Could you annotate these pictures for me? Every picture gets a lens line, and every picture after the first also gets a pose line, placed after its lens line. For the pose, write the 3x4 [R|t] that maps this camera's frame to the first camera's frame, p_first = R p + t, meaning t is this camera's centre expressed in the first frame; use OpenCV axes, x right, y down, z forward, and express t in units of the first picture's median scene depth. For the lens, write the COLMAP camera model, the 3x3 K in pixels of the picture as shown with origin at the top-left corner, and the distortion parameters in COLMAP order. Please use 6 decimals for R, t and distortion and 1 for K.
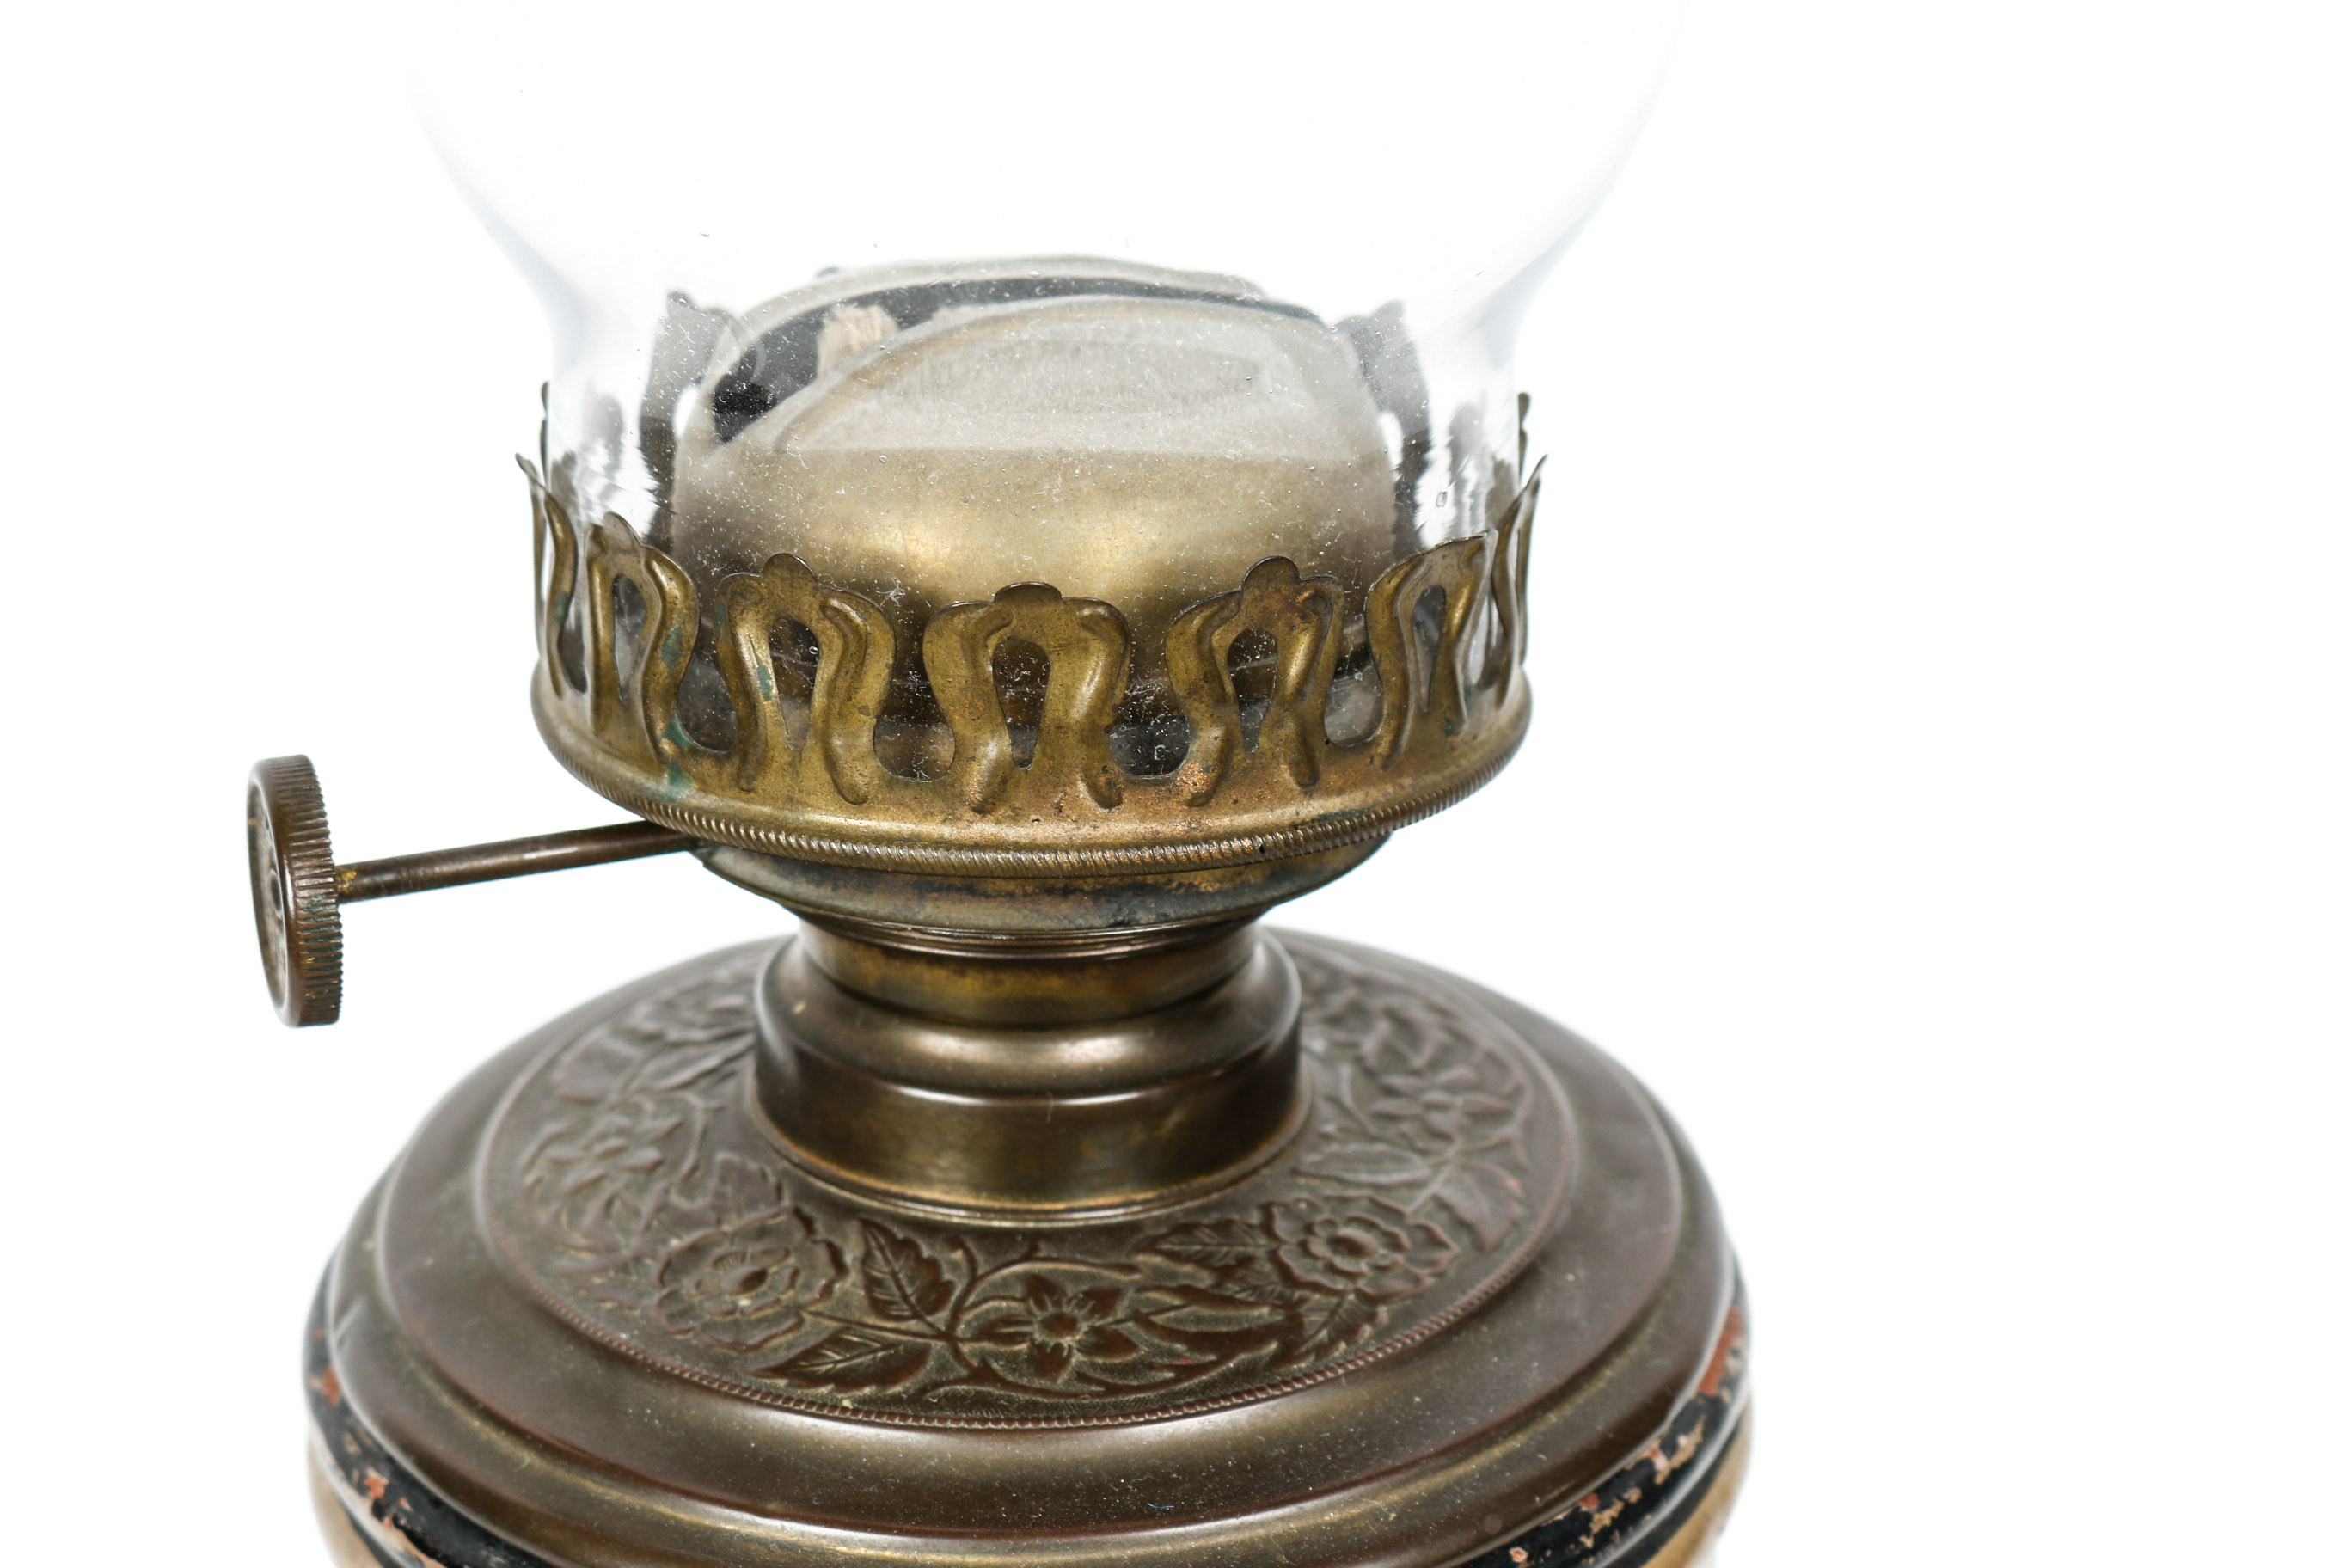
lens RADIAL K [[5990.7, 0, 1180.6], [0, 5990.7, 785.4], [0, 0, 1]] dist [-0.099021, 0.000000]
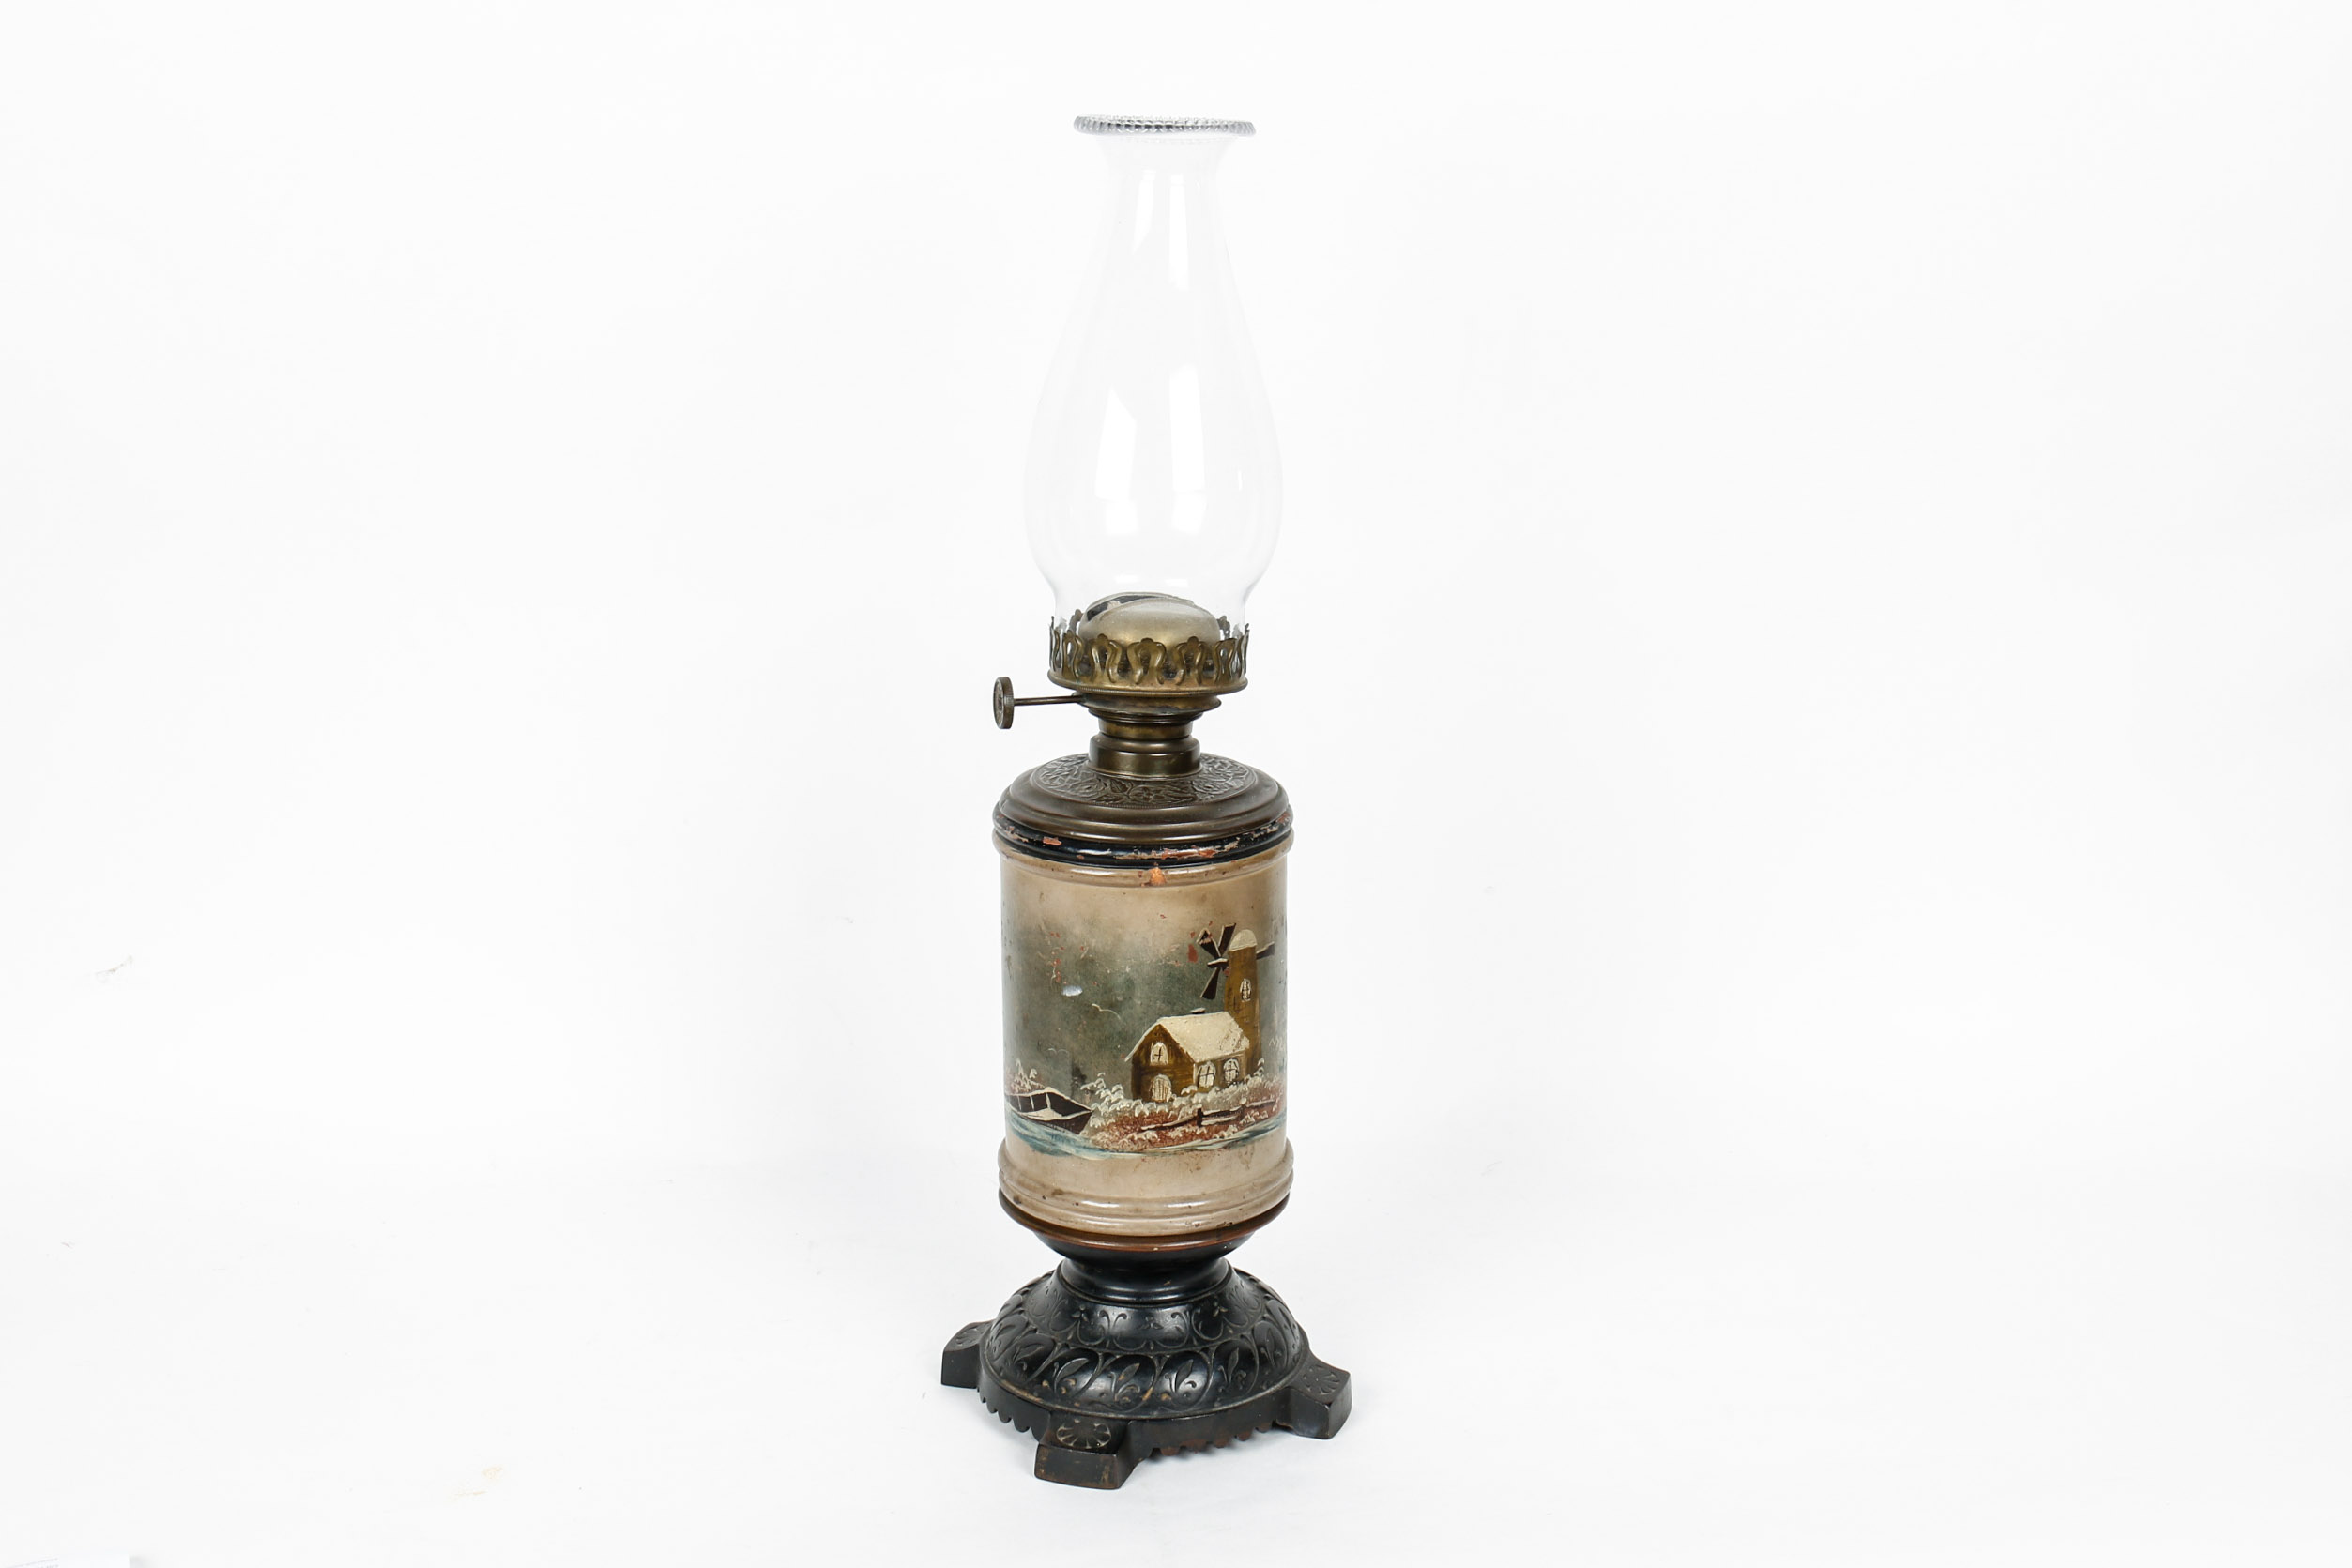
lens RADIAL K [[3164.3, 0, 1174.8], [0, 3164.3, 782.6], [0, 0, 1]] dist [-0.007162, 0.000000]
pose [[0.999498, 0.024999, -0.019471, 0.054204], [-0.027665, 0.988071, -0.151494, 0.491543], [0.015452, 0.151957, 0.988266, -1.675119]]
